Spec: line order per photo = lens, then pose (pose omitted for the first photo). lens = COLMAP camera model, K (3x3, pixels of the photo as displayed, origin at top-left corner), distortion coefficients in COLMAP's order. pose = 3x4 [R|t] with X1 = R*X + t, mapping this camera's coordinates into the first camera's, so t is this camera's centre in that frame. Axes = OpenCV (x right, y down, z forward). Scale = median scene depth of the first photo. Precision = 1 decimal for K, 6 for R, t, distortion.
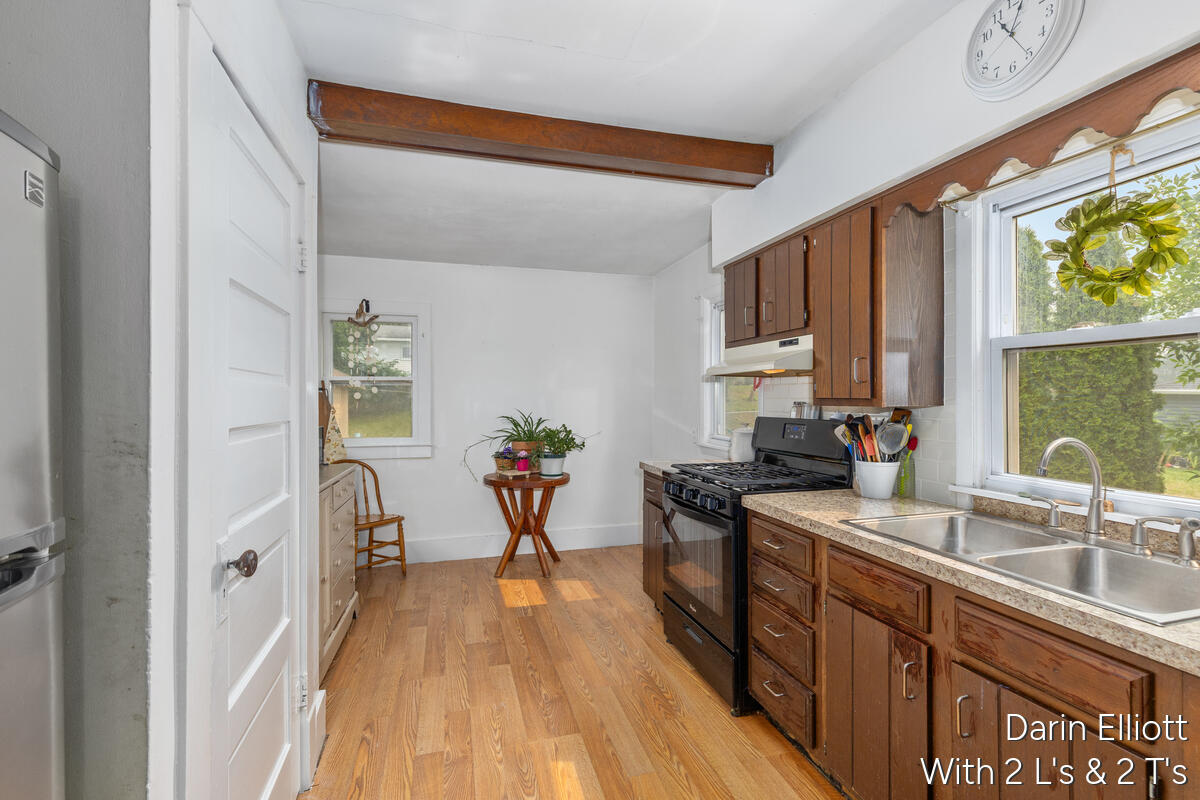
lens RADIAL K [[548.8, 0, 600.0], [0, 548.8, 400.0], [0, 0, 1]] dist [0.002165, 0.000095]
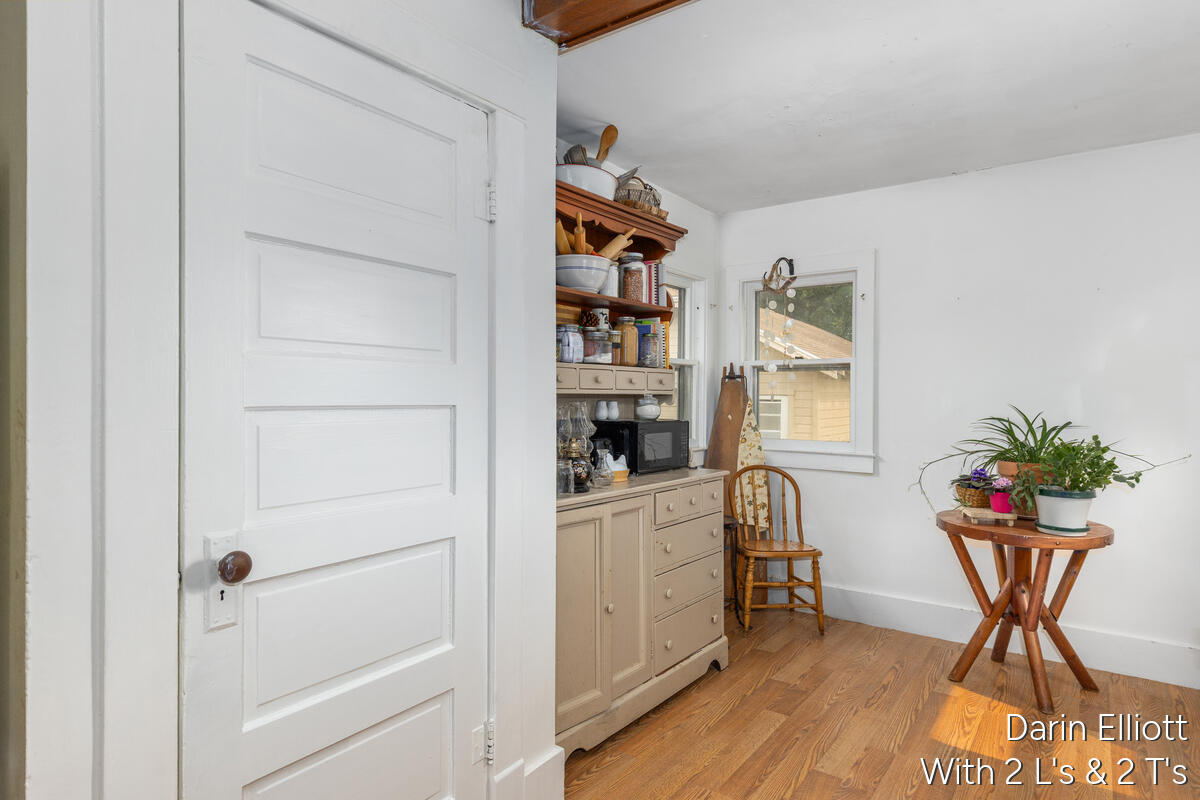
lens RADIAL K [[663.0, 0, 600.0], [0, 663.0, 400.0], [0, 0, 1]] dist [0.003708, 0.001280]
pose [[0.617247, 0.011842, -0.786681, 0.144114], [-0.007768, 0.999930, 0.008957, 0.007908], [0.786731, 0.000582, 0.617295, 0.231728]]
